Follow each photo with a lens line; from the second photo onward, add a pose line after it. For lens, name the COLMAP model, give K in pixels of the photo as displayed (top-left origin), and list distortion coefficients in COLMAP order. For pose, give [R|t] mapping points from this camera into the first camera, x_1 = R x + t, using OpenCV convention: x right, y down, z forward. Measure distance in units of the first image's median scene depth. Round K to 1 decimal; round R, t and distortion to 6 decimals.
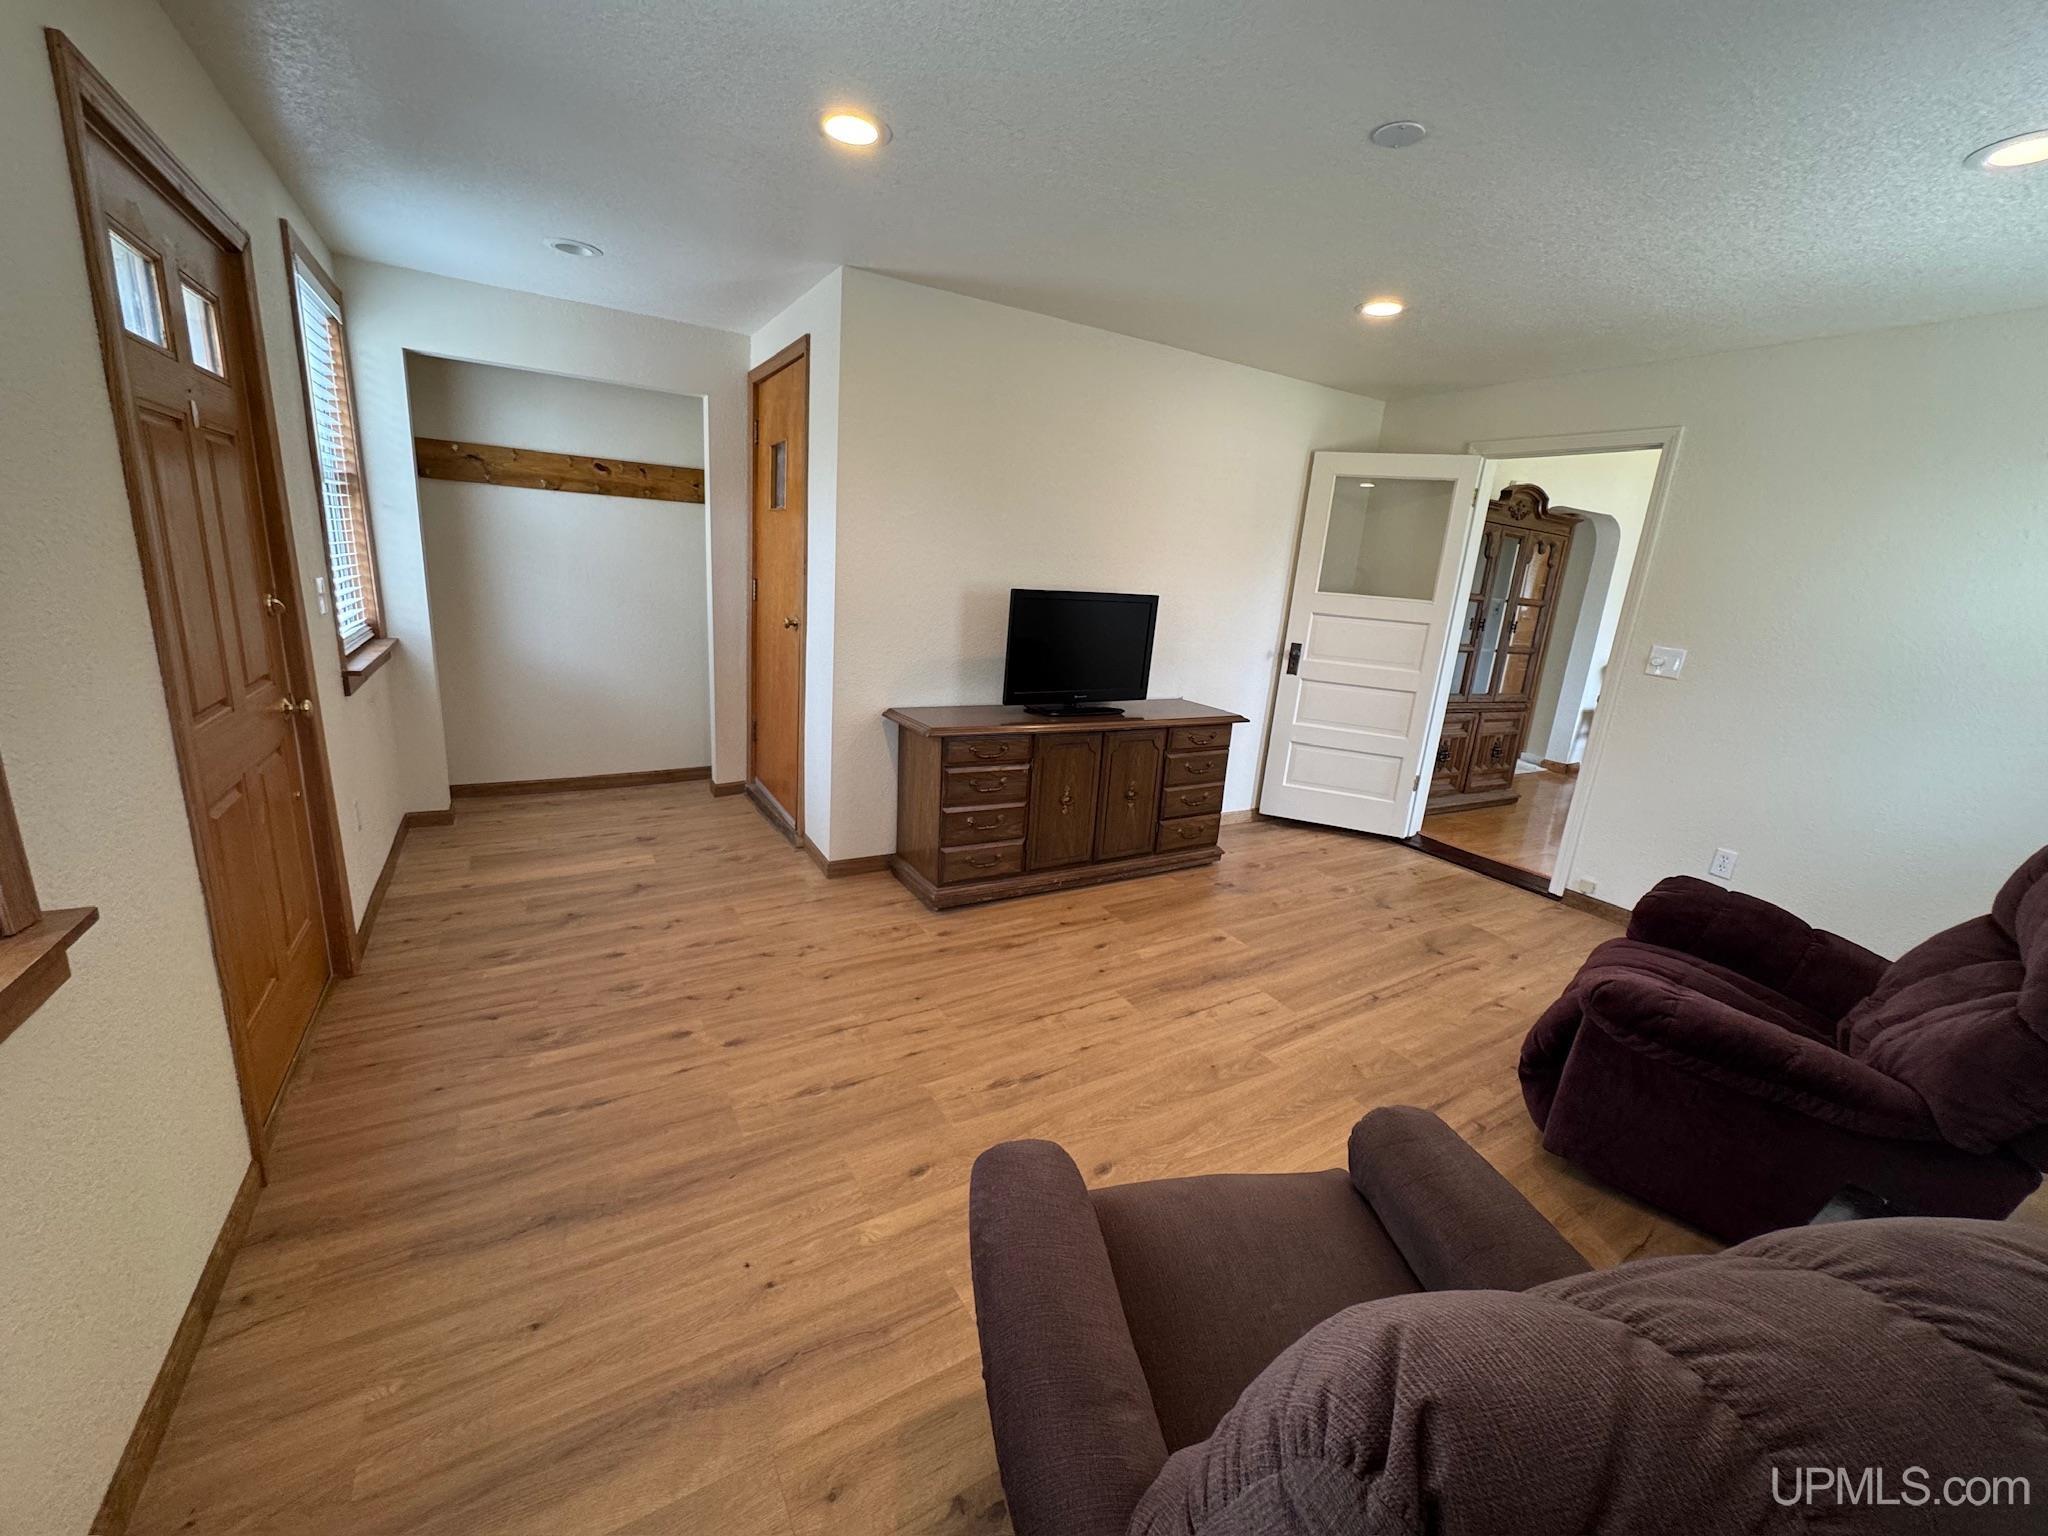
lens RADIAL K [[806.8, 0, 1026.0], [0, 806.8, 778.8], [0, 0, 1]] dist [-0.001883, -0.000147]
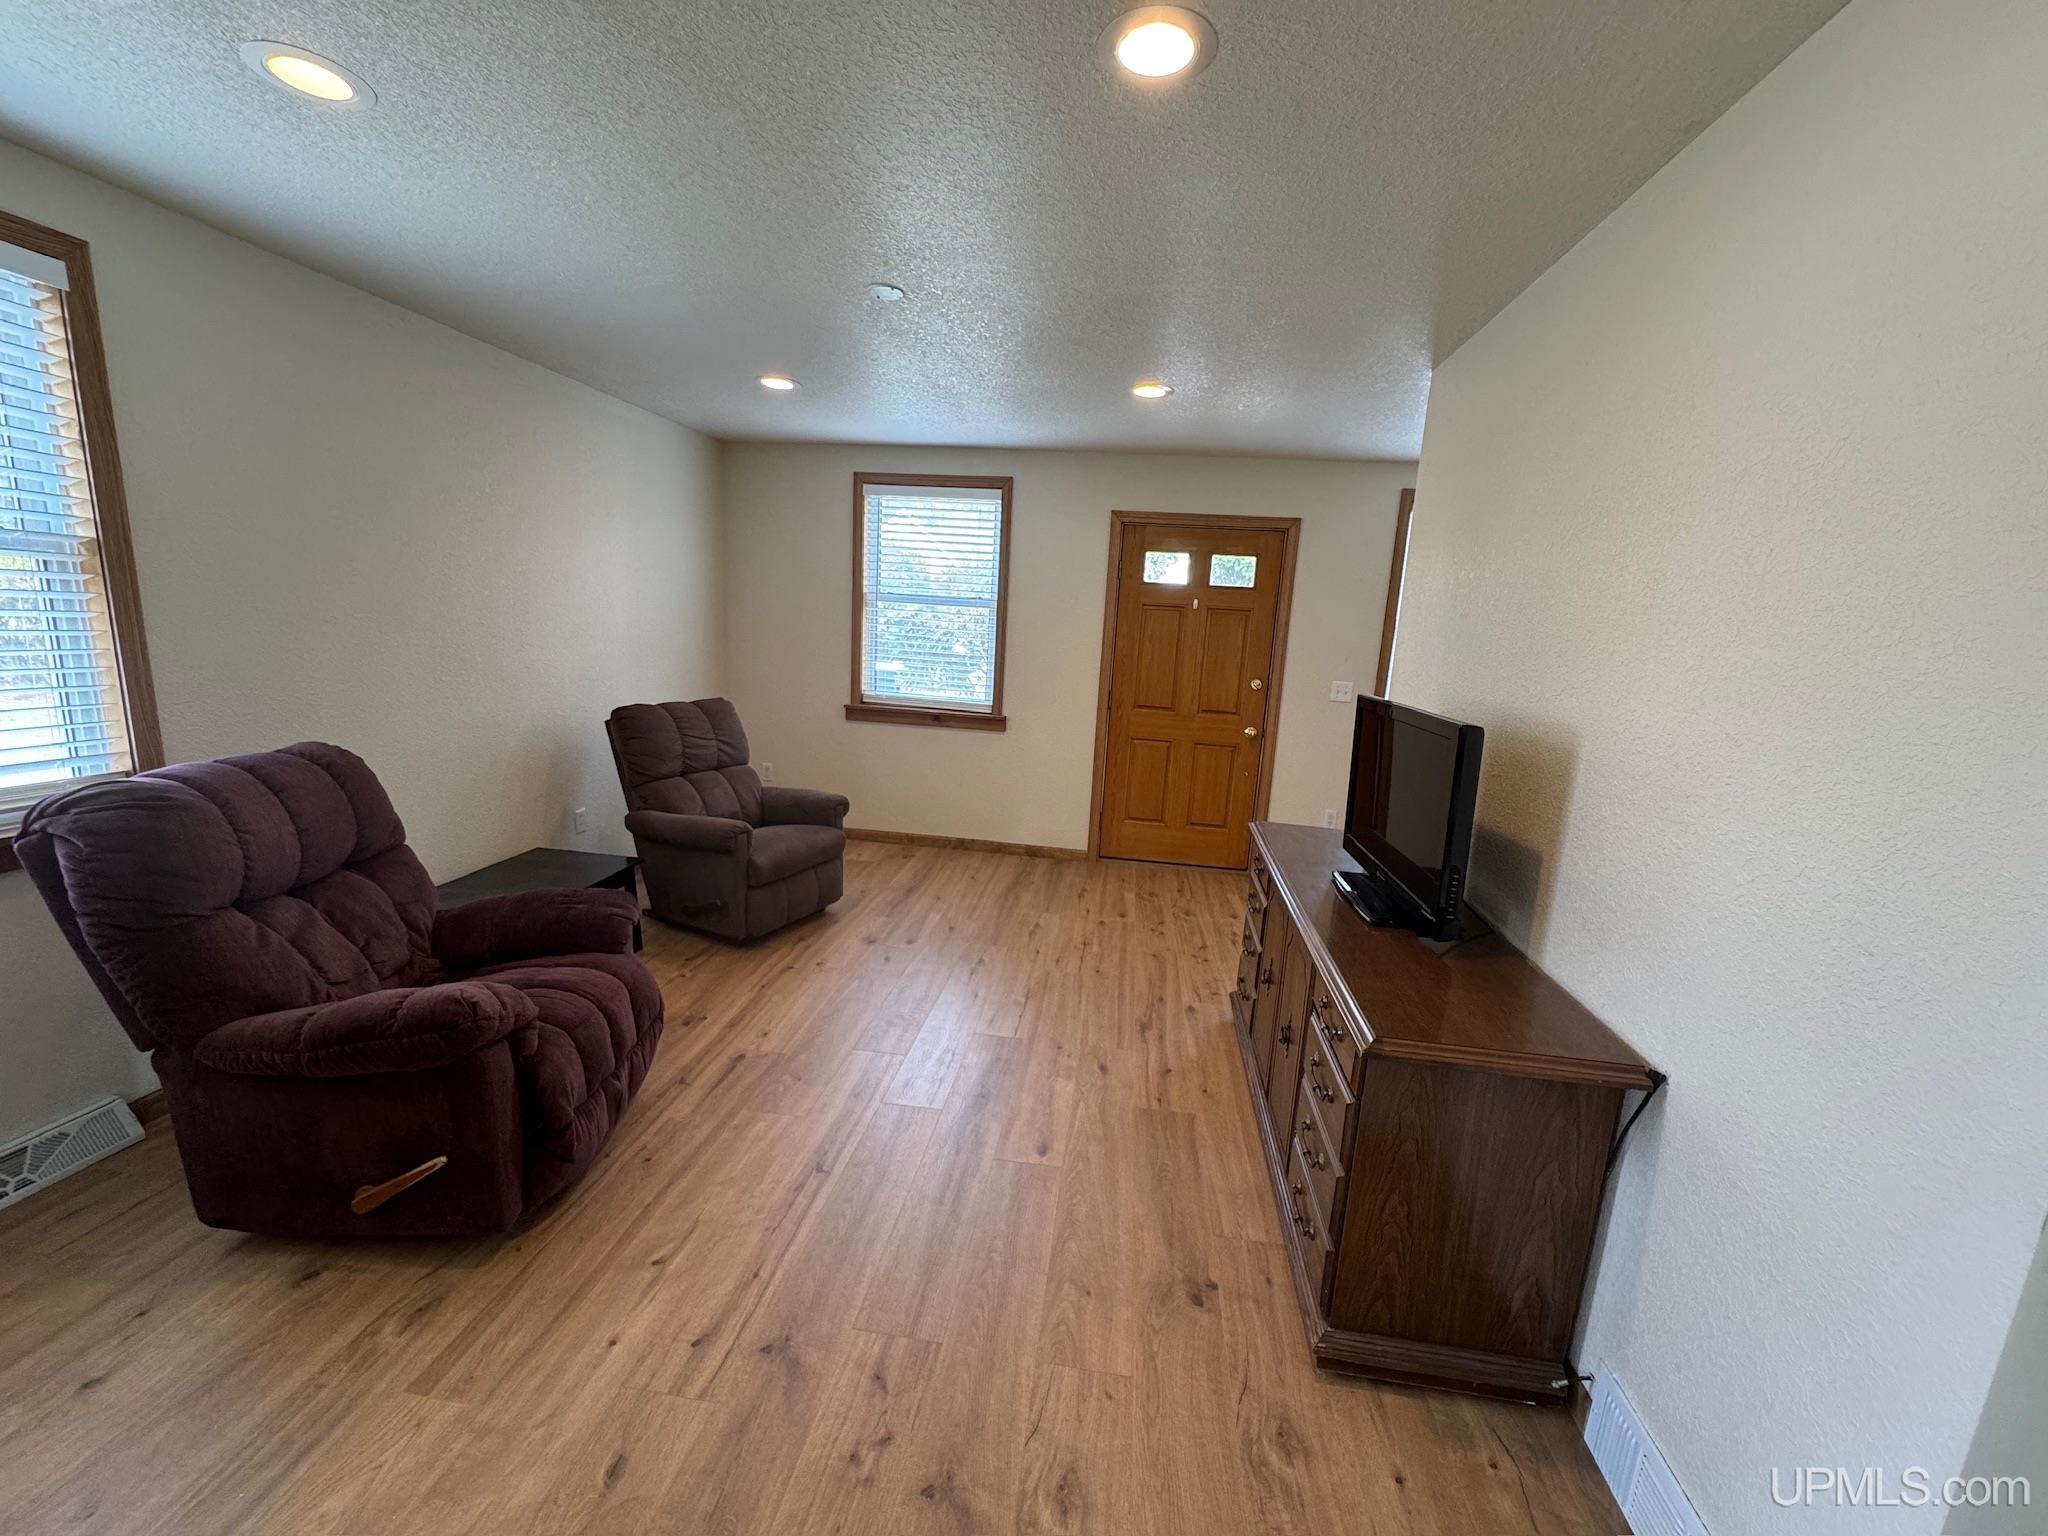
lens RADIAL K [[816.4, 0, 1024.0], [0, 816.4, 768.0], [0, 0, 1]] dist [-0.003466, -0.000333]
pose [[-0.618616, 0.045047, -0.784401, 0.769480], [-0.292397, 0.913446, 0.283057, -0.294688], [0.729258, 0.404460, -0.551901, 1.208404]]
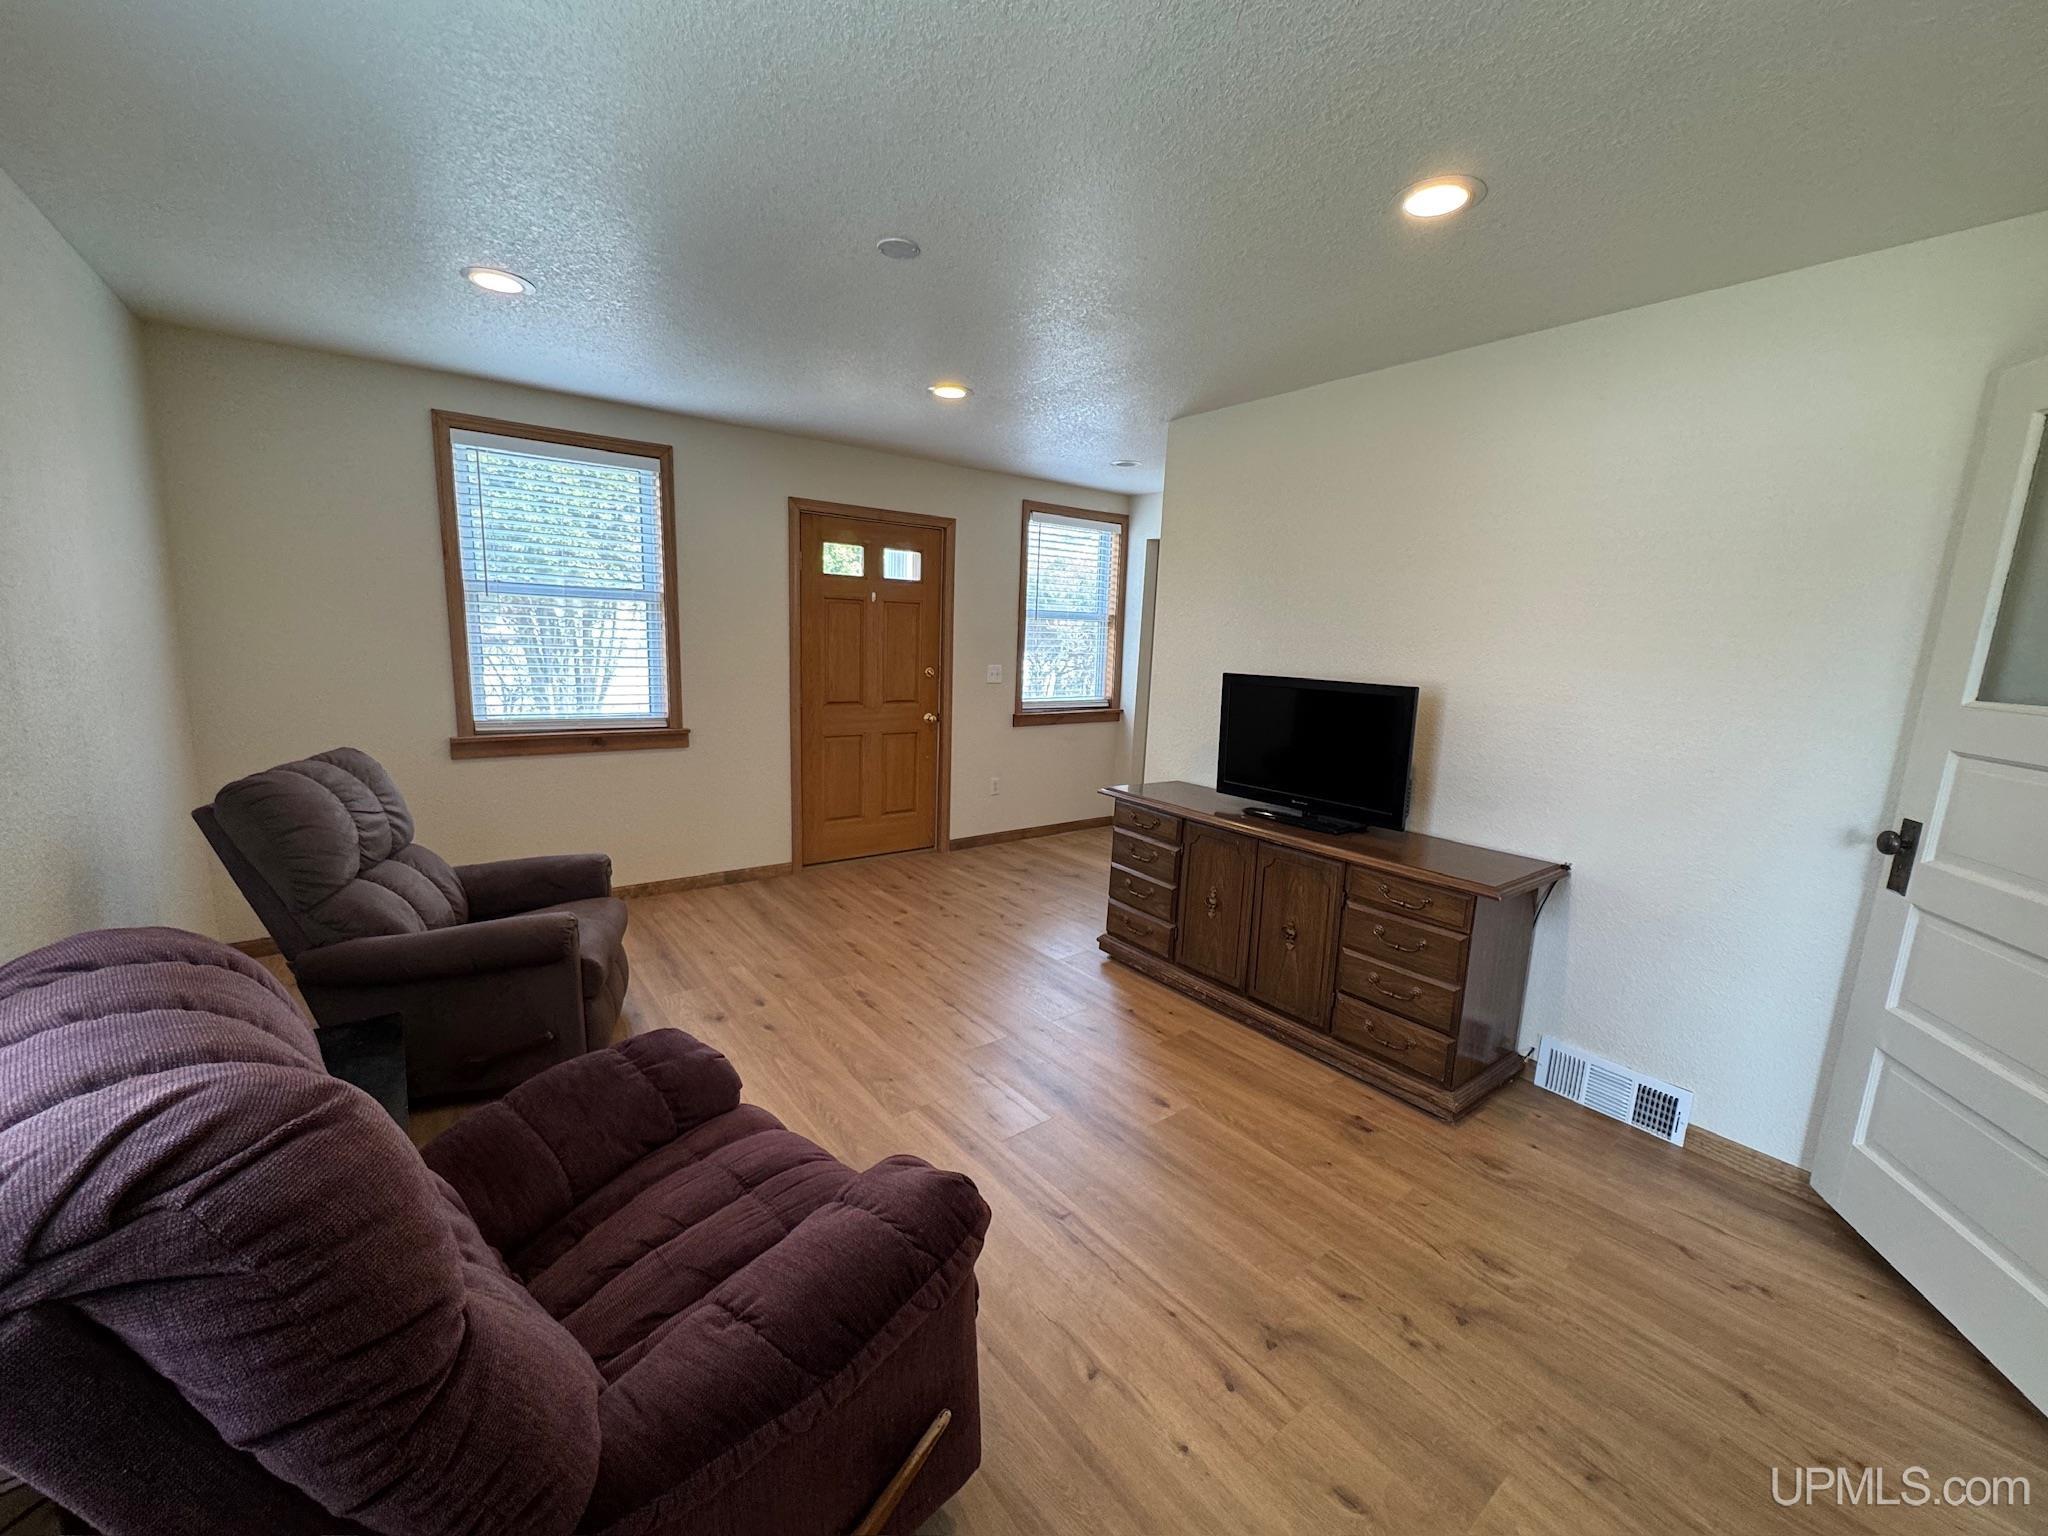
lens RADIAL K [[815.7, 0, 1024.0], [0, 815.7, 768.0], [0, 0, 1]] dist [-0.004215, 0.000135]
pose [[0.118740, 0.103778, -0.987487, 0.937693], [-0.282720, 0.956890, 0.066567, -0.122071], [0.951825, 0.271278, 0.142962, 0.652790]]
